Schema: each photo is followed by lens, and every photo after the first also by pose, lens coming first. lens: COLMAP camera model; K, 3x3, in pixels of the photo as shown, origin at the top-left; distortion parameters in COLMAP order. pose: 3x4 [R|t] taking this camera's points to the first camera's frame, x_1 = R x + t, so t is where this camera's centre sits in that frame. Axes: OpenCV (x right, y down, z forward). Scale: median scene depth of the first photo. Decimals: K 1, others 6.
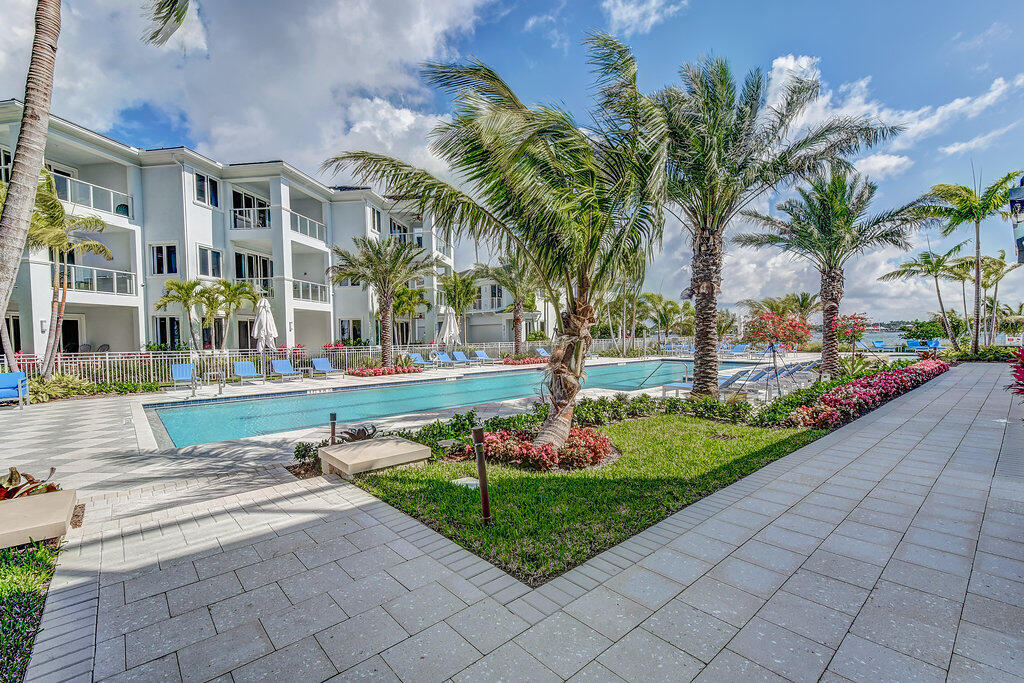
lens RADIAL K [[458.2, 0, 511.5], [0, 458.2, 342.0], [0, 0, 1]] dist [0.022876, -0.007510]
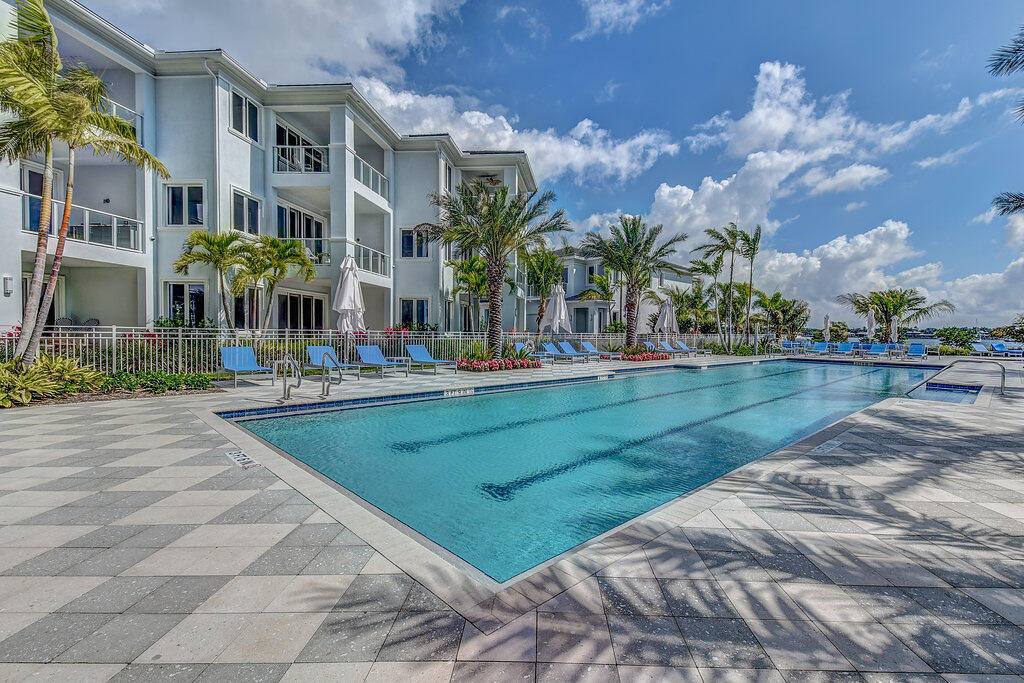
lens RADIAL K [[458.2, 0, 512.6], [0, 458.2, 336.1], [0, 0, 1]] dist [0.022876, -0.007510]
pose [[0.994266, 0.029265, 0.102856, -0.287271], [-0.029276, 0.999570, -0.001411, 0.013400], [-0.102853, -0.001608, 0.994695, 0.206786]]
